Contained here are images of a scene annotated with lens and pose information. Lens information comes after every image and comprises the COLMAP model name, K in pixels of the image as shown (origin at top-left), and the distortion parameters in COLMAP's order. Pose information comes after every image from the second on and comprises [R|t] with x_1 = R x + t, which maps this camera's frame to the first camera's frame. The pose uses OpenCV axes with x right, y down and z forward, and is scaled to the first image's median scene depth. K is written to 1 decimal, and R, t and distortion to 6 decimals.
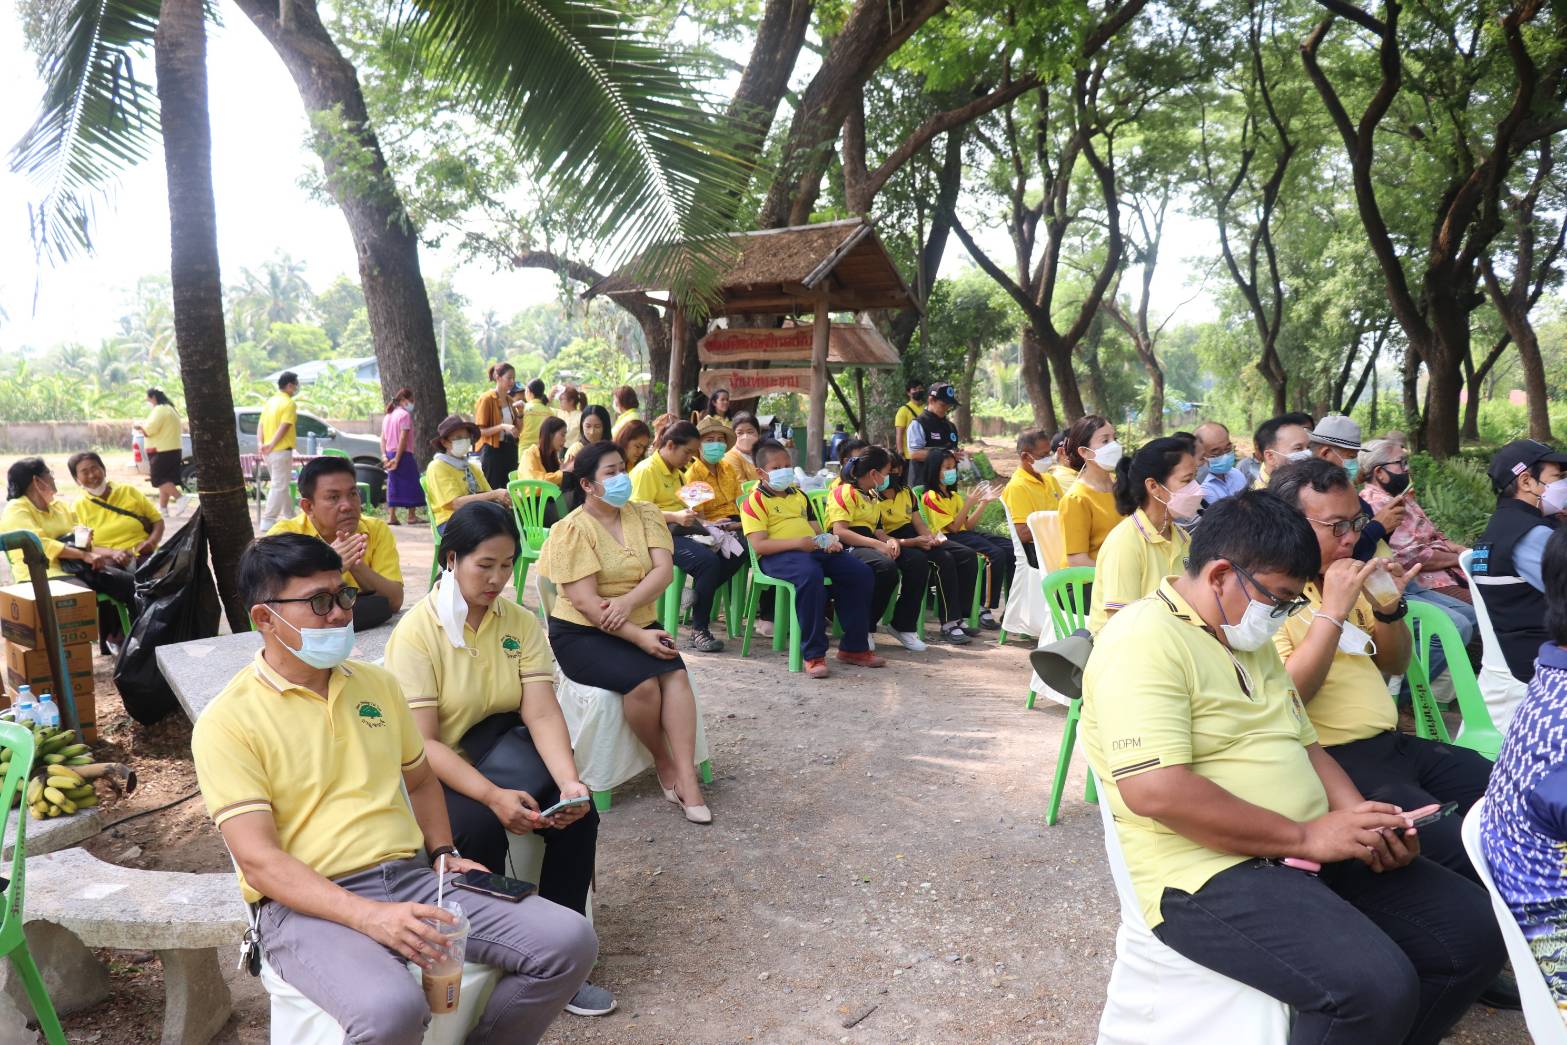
lens RADIAL K [[1493.2, 0, 784.0], [0, 1493.2, 541.4], [0, 0, 1]] dist [-0.128273, 0.162639]
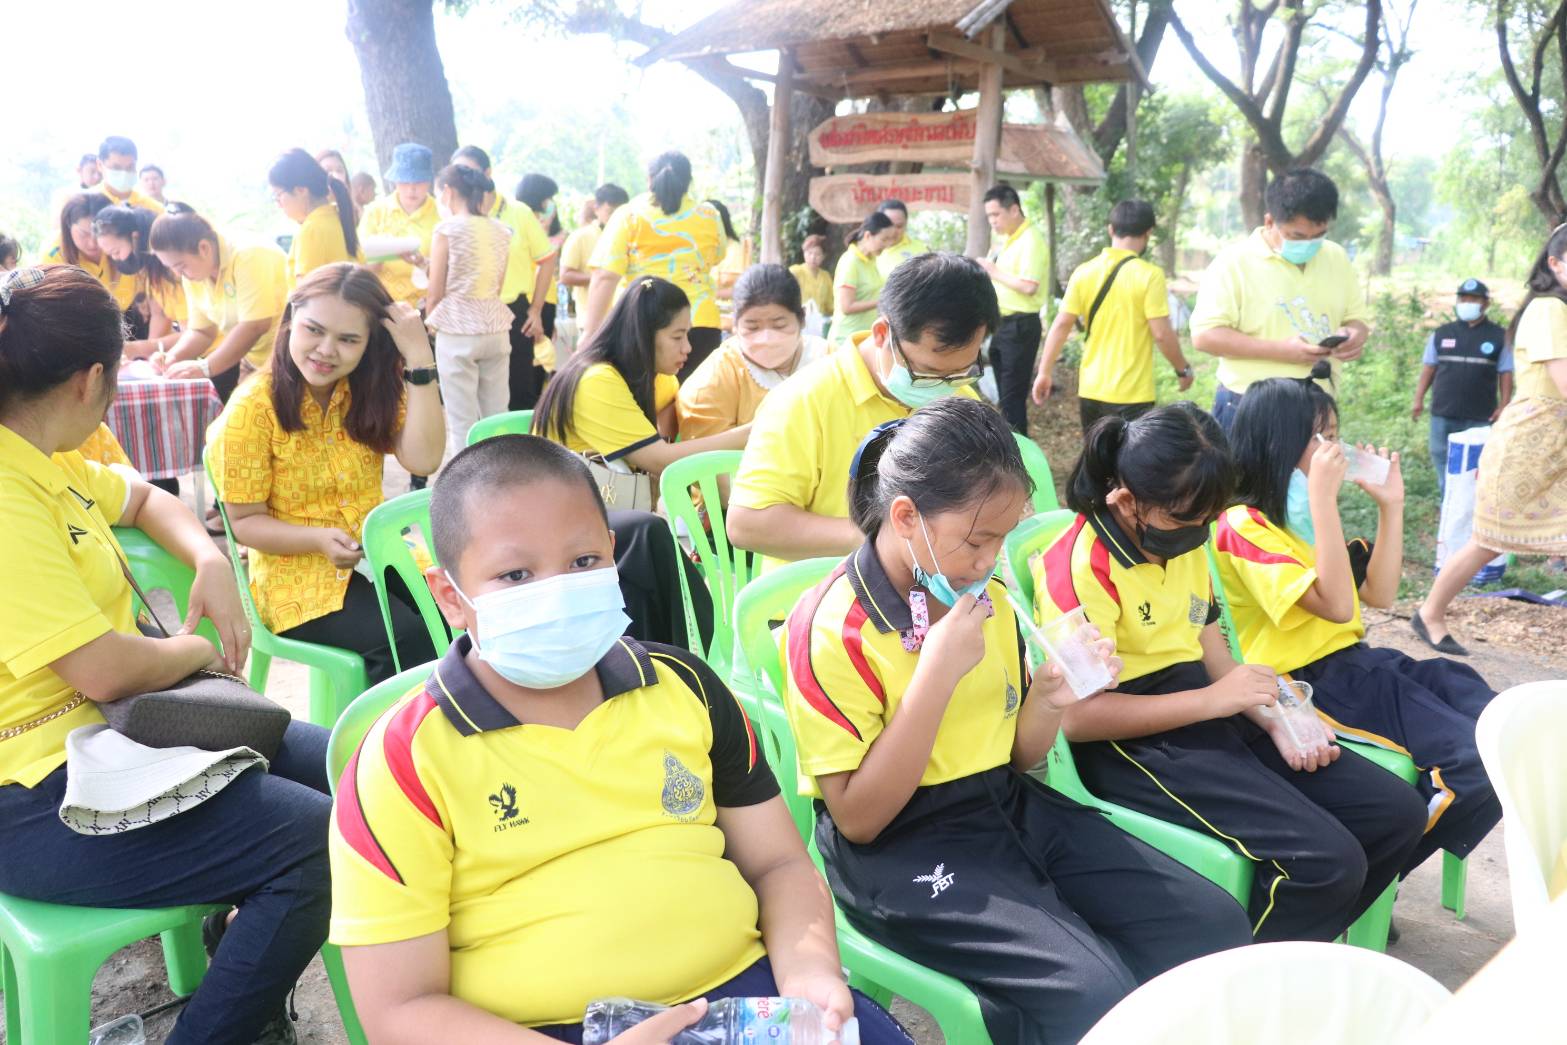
lens RADIAL K [[1493.2, 0, 784.0], [0, 1493.2, 541.4], [0, 0, 1]] dist [-0.128273, 0.162639]
pose [[0.992064, 0.041089, -0.118829, 0.006662], [-0.027034, 0.992698, 0.117559, -0.010386], [0.122792, -0.113413, 0.985931, 0.112439]]
